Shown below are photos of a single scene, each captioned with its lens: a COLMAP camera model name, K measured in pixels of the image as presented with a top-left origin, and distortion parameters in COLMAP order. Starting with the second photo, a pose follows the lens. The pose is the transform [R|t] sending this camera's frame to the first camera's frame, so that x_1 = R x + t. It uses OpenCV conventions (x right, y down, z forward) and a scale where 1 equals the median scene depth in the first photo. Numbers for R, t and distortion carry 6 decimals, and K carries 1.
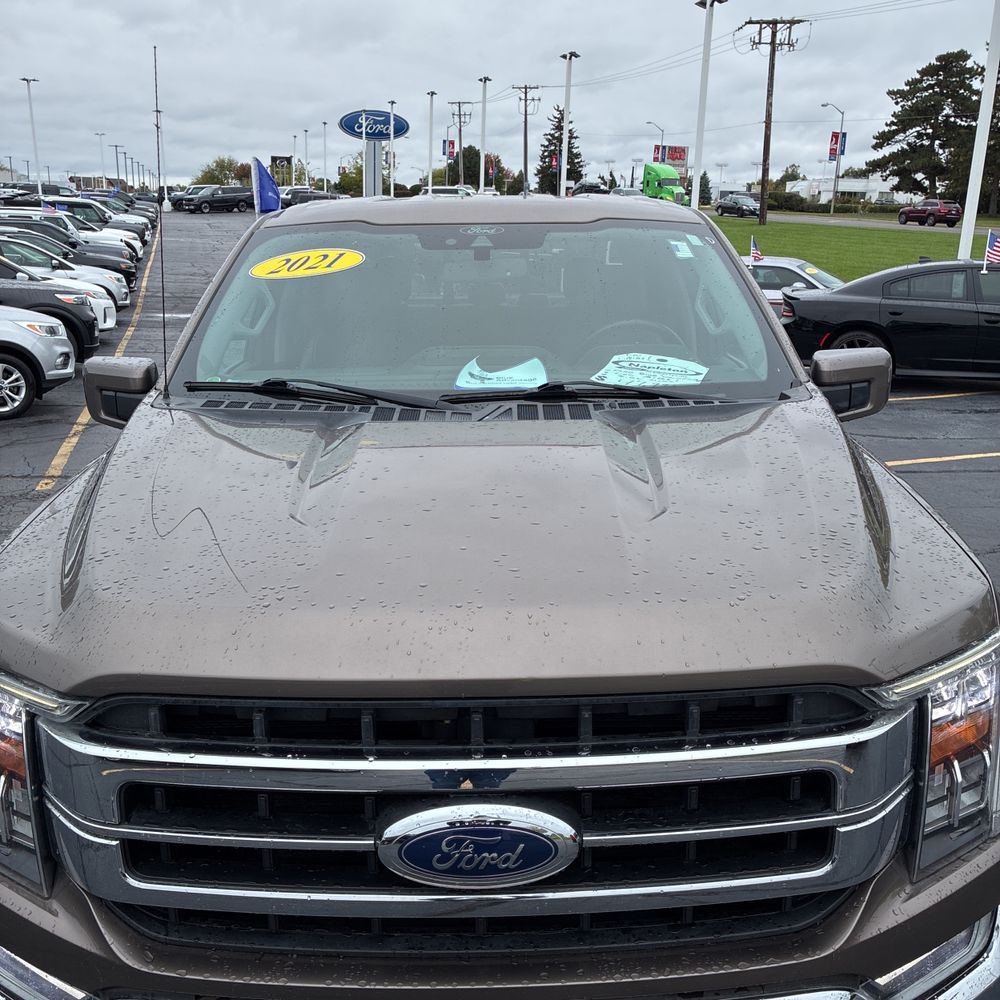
lens RADIAL K [[1009.7, 0, 497.8], [0, 1009.7, 497.7], [0, 0, 1]] dist [0.021675, 0.000000]
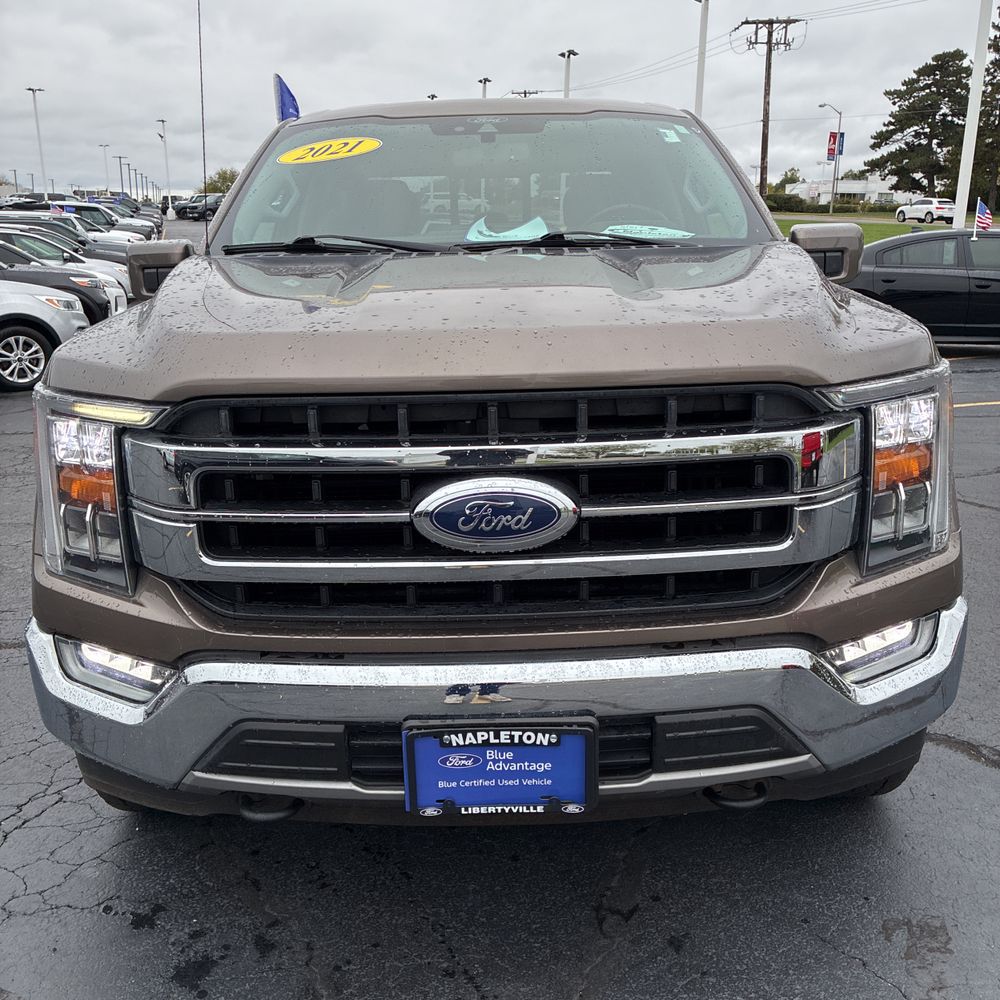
lens RADIAL K [[1009.7, 0, 497.1], [0, 1009.7, 493.4], [0, 0, 1]] dist [0.021675, 0.000000]
pose [[0.999913, -0.012262, -0.004944, -0.004838], [0.012200, 0.999850, -0.012332, 0.151461], [0.005095, 0.012270, 0.999912, -0.093007]]
